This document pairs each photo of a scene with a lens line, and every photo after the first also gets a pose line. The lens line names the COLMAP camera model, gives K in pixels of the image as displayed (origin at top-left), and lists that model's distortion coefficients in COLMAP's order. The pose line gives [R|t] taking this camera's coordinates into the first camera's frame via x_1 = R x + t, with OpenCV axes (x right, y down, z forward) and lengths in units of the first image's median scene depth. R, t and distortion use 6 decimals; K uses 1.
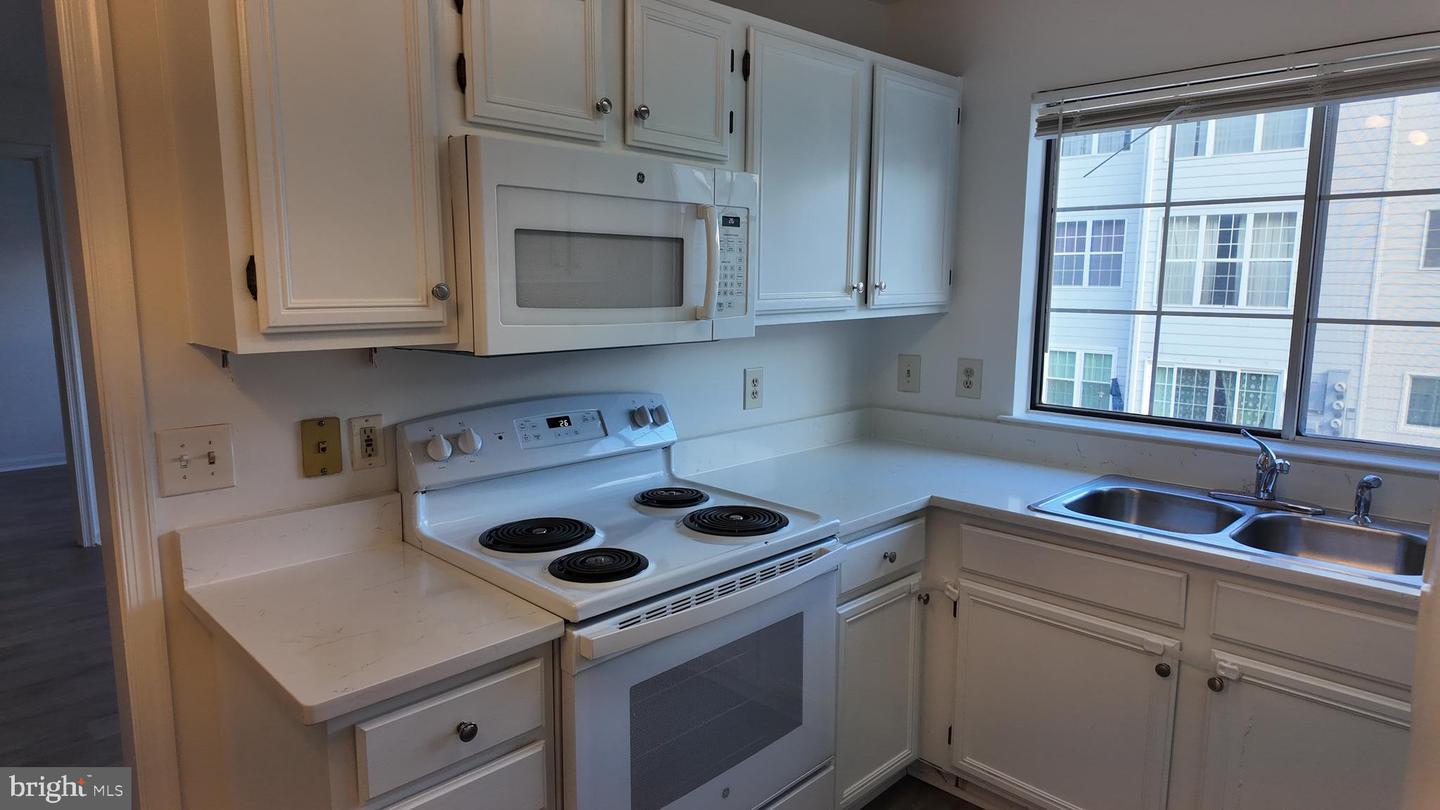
lens RADIAL K [[844.7, 0, 718.5], [0, 844.7, 407.7], [0, 0, 1]] dist [0.006262, -0.000588]
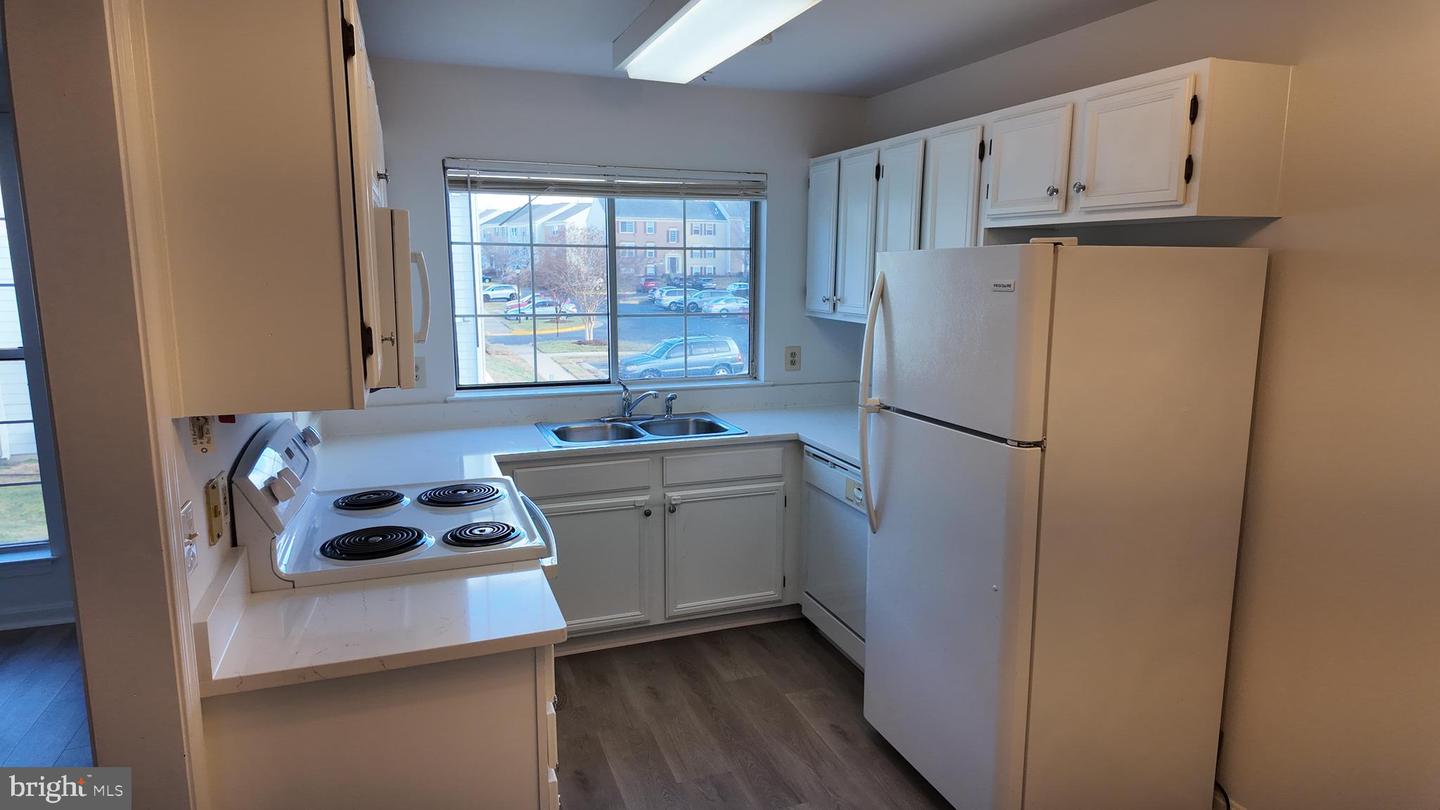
lens RADIAL K [[844.7, 0, 727.8], [0, 844.7, 399.9], [0, 0, 1]] dist [0.006262, -0.000588]
pose [[0.414279, -0.152365, 0.897306, -0.989163], [0.133431, 0.985403, 0.105720, -0.100694], [-0.900316, 0.075931, 0.428562, 0.034904]]
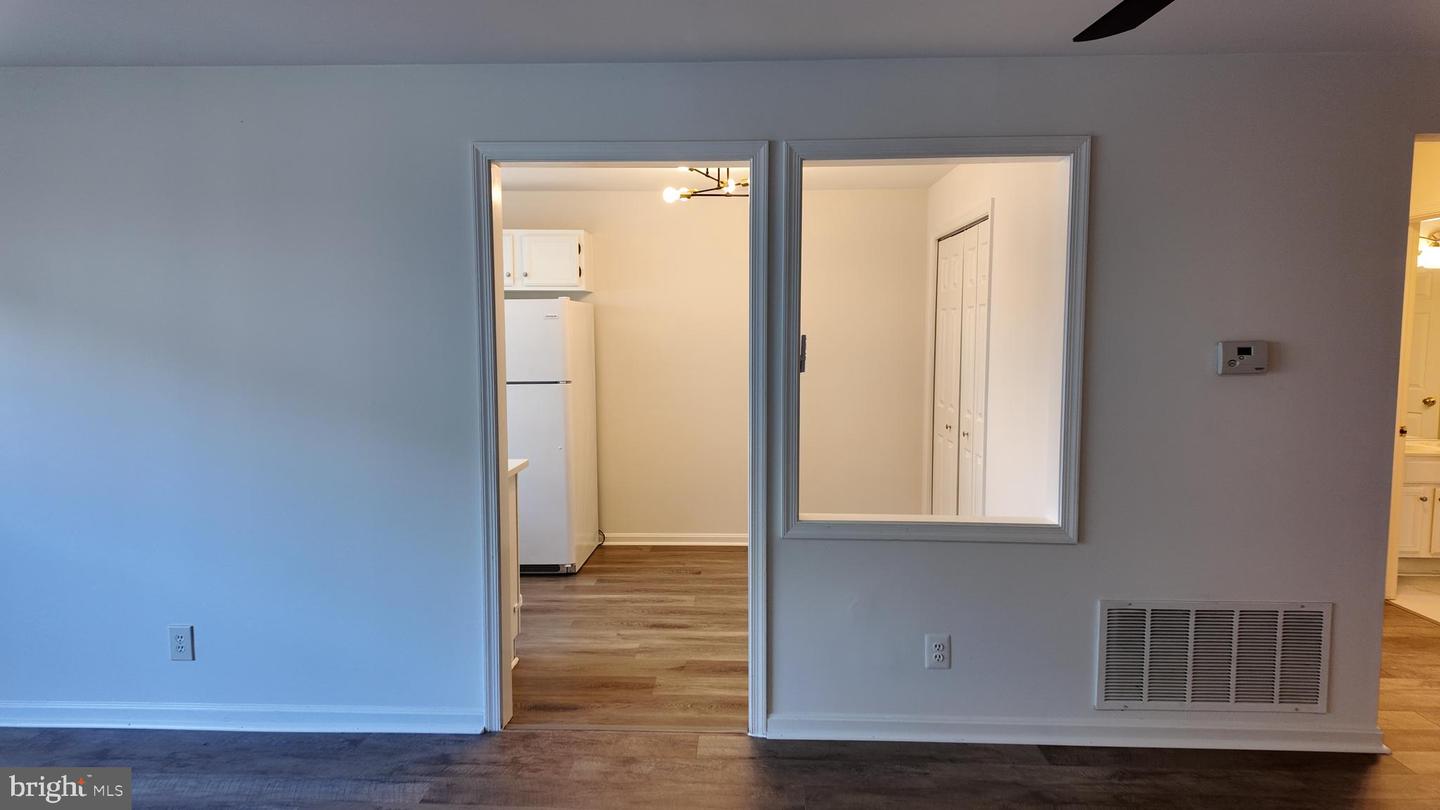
lens RADIAL K [[844.7, 0, 724.3], [0, 844.7, 402.0], [0, 0, 1]] dist [0.006262, -0.000588]
pose [[-0.687687, -0.069592, 0.722664, -1.646560], [0.103052, 0.975960, 0.192048, -0.202114], [-0.718657, 0.206541, -0.663983, 0.951103]]
